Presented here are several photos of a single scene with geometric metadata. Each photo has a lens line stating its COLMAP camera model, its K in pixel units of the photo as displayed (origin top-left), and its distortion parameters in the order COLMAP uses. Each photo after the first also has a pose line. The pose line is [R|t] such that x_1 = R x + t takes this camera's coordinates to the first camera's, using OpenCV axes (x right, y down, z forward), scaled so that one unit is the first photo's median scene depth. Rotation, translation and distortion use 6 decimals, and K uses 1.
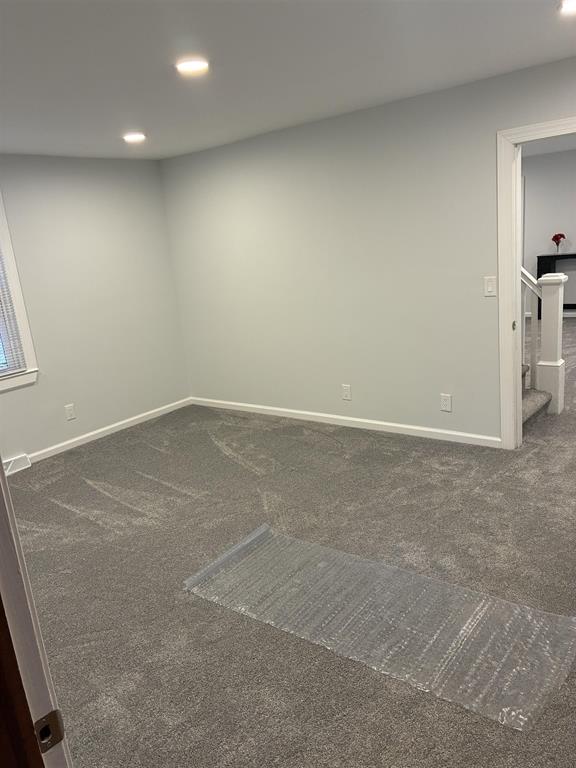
lens RADIAL K [[584.1, 0, 287.6], [0, 584.1, 383.8], [0, 0, 1]] dist [0.040750, -0.043570]
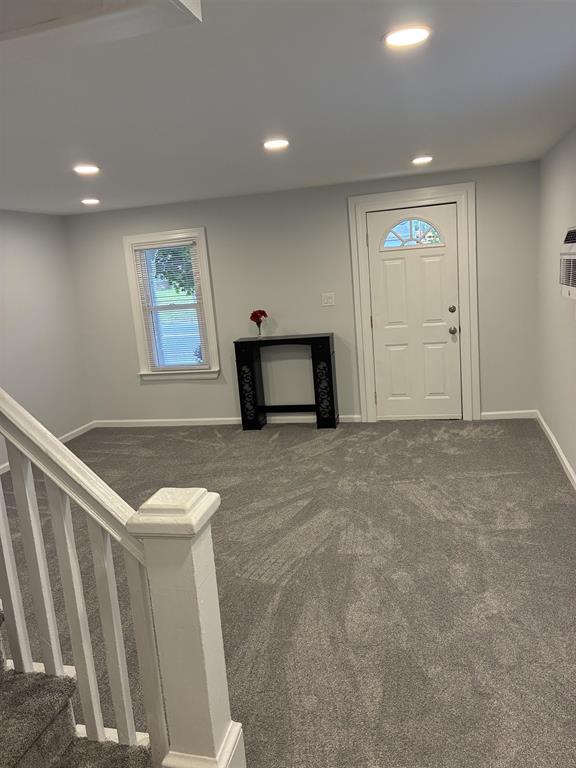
lens RADIAL K [[584.1, 0, 287.3], [0, 584.1, 382.8], [0, 0, 1]] dist [0.040750, -0.043570]
pose [[0.910964, -0.067319, 0.406954, 0.206172], [0.106329, 0.991574, -0.073988, -0.115421], [-0.398545, 0.110672, 0.910447, 0.370885]]
